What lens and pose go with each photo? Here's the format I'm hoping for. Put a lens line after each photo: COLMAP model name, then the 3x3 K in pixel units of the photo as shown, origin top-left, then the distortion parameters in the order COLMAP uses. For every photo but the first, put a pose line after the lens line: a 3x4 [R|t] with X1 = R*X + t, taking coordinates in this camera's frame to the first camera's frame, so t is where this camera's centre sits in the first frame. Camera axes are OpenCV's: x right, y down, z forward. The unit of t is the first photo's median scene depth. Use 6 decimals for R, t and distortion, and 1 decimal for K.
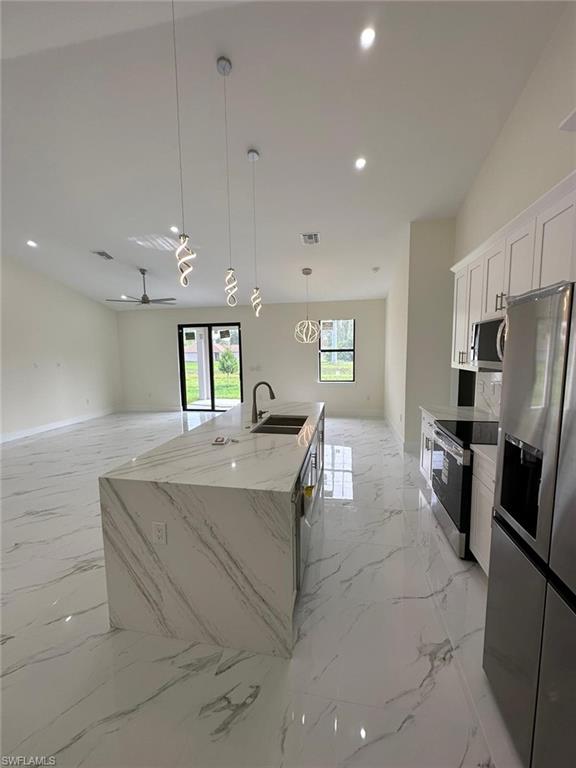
lens RADIAL K [[305.9, 0, 288.0], [0, 305.9, 384.0], [0, 0, 1]] dist [-0.001894, 0.000953]
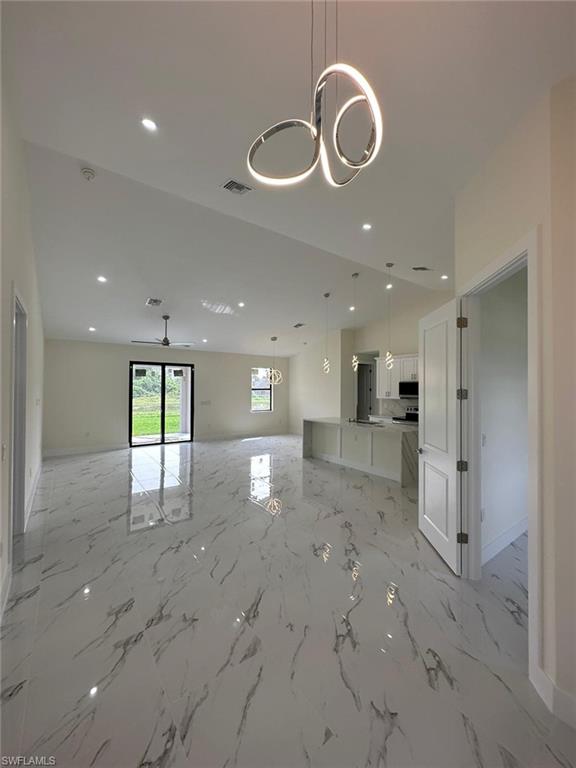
lens RADIAL K [[305.9, 0, 288.0], [0, 305.9, 384.0], [0, 0, 1]] dist [-0.001894, 0.000953]
pose [[0.679555, 0.028456, 0.733072, -1.615425], [0.061638, 0.993500, -0.095703, 0.022394], [-0.731031, 0.110220, 0.673384, -0.116252]]
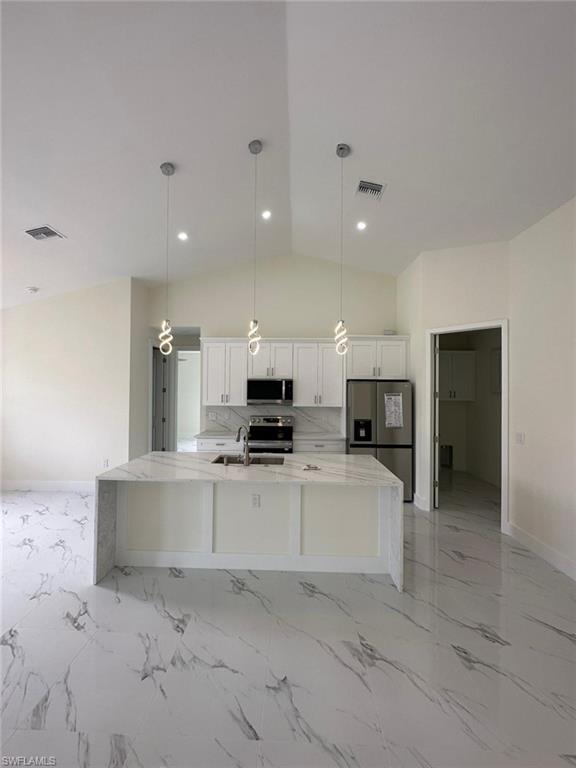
lens RADIAL K [[305.9, 0, 288.0], [0, 305.9, 384.0], [0, 0, 1]] dist [-0.001894, 0.000953]
pose [[-0.157931, 0.020468, 0.987238, -0.908458], [0.096905, 0.995280, -0.005133, -0.101141], [-0.982684, 0.094858, -0.159169, 0.780874]]
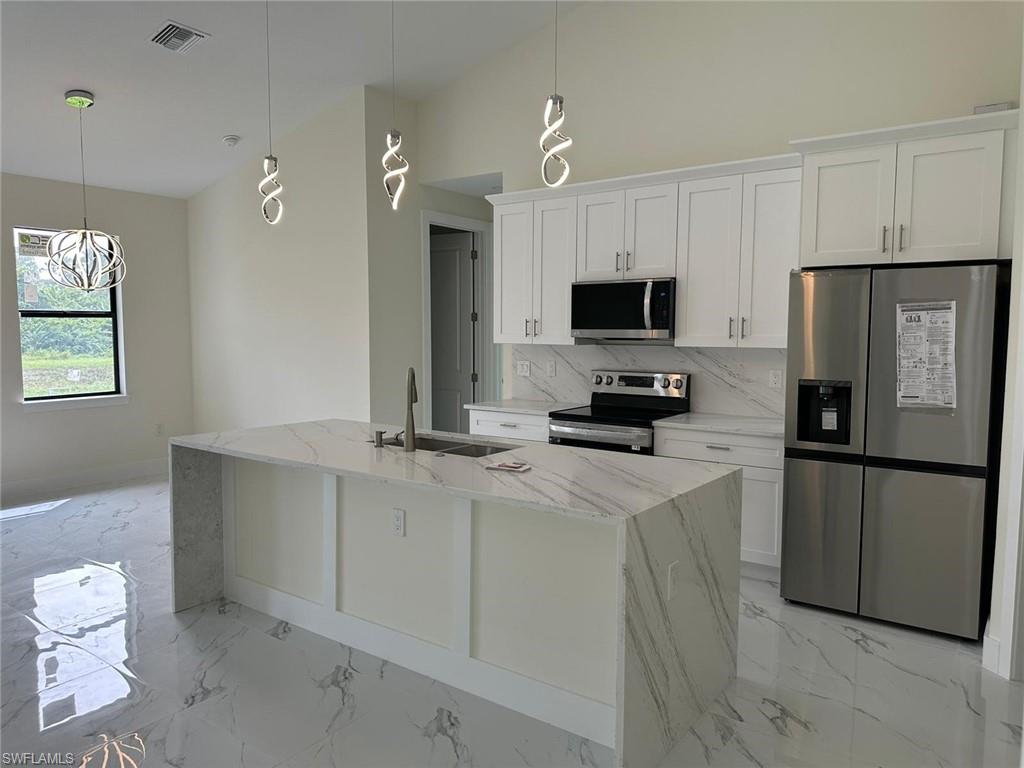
lens RADIAL K [[716.8, 0, 512.0], [0, 716.8, 384.0], [0, 0, 1]] dist [0.096804, -0.138464]
pose [[0.424851, -0.056351, 0.903508, -0.842197], [0.085695, 0.996082, 0.021829, 0.006194], [-0.901198, 0.068152, 0.428015, 0.273589]]
